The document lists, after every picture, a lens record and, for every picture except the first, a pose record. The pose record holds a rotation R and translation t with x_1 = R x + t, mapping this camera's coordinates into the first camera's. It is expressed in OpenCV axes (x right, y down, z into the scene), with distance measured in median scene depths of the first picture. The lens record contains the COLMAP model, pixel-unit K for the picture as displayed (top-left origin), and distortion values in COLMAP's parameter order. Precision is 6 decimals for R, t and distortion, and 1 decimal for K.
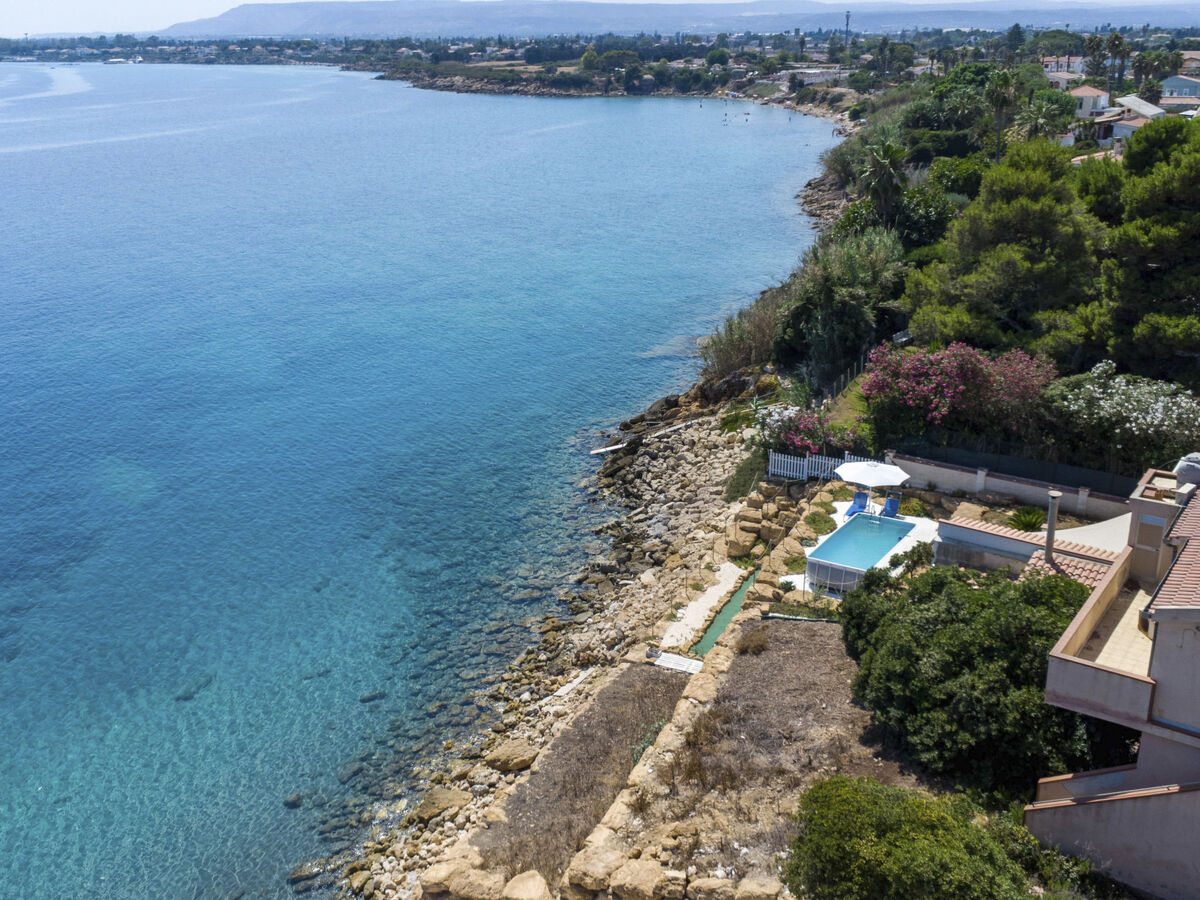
lens RADIAL K [[1168.7, 0, 600.0], [0, 1168.7, 450.0], [0, 0, 1]] dist [0.010419, 0.040050]
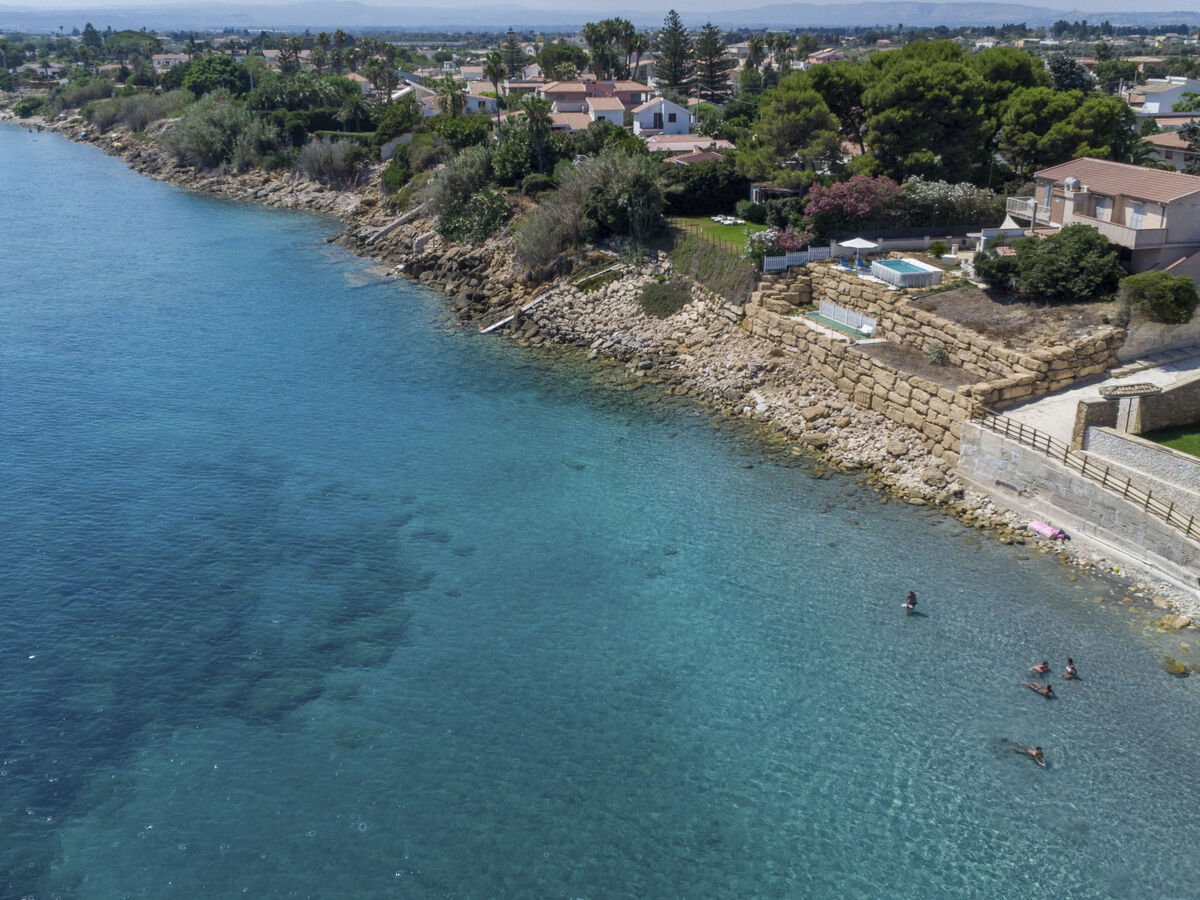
lens RADIAL K [[1168.7, 0, 600.0], [0, 1168.7, 450.0], [0, 0, 1]] dist [0.010419, 0.040050]
pose [[0.693893, -0.233395, 0.681205, -1.219418], [0.235759, 0.967510, 0.091338, 0.060231], [-0.680390, 0.097222, 0.726373, -0.054923]]
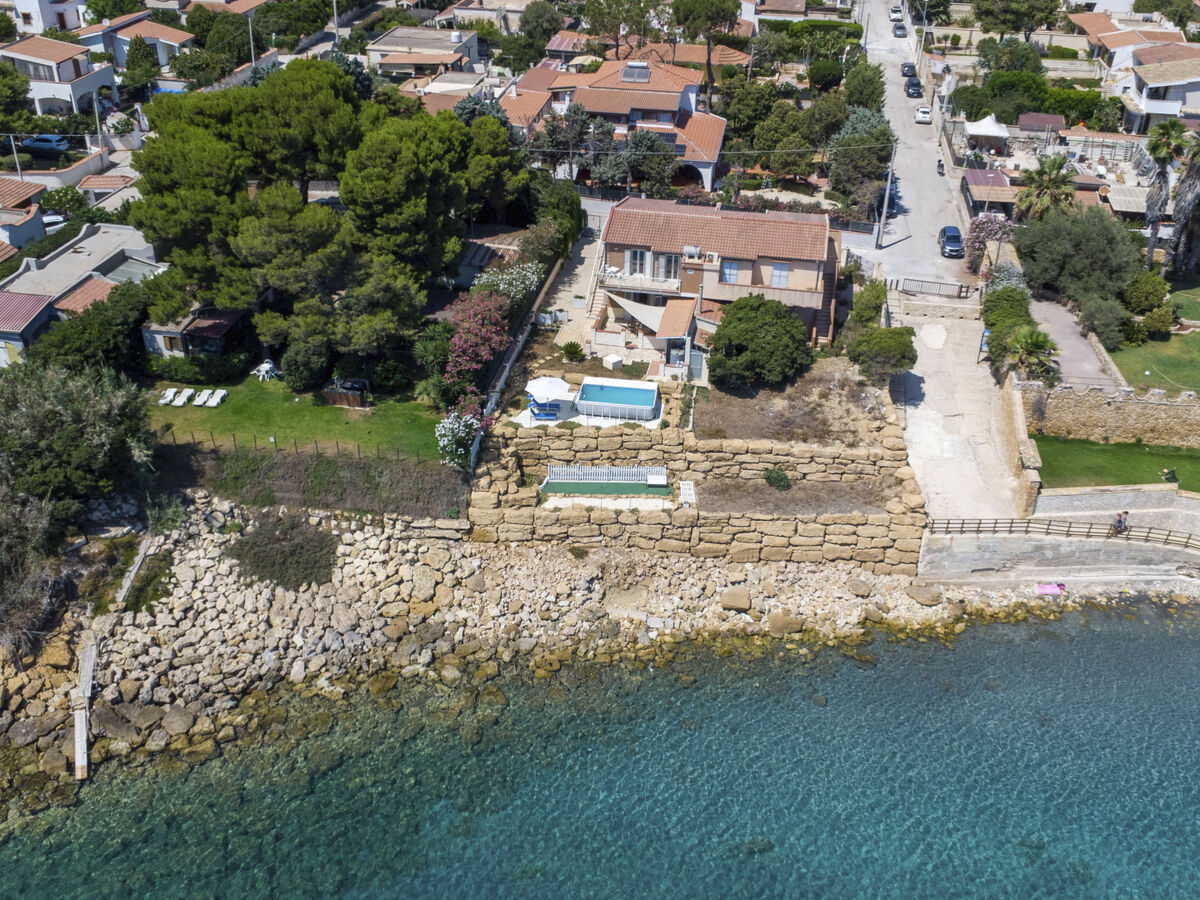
lens RADIAL K [[1168.7, 0, 600.0], [0, 1168.7, 450.0], [0, 0, 1]] dist [0.010419, 0.040050]
pose [[-0.436664, -0.470740, 0.766634, -0.907607], [0.282816, 0.737136, 0.613715, -0.742970], [-0.854014, 0.484804, -0.188748, 1.084282]]
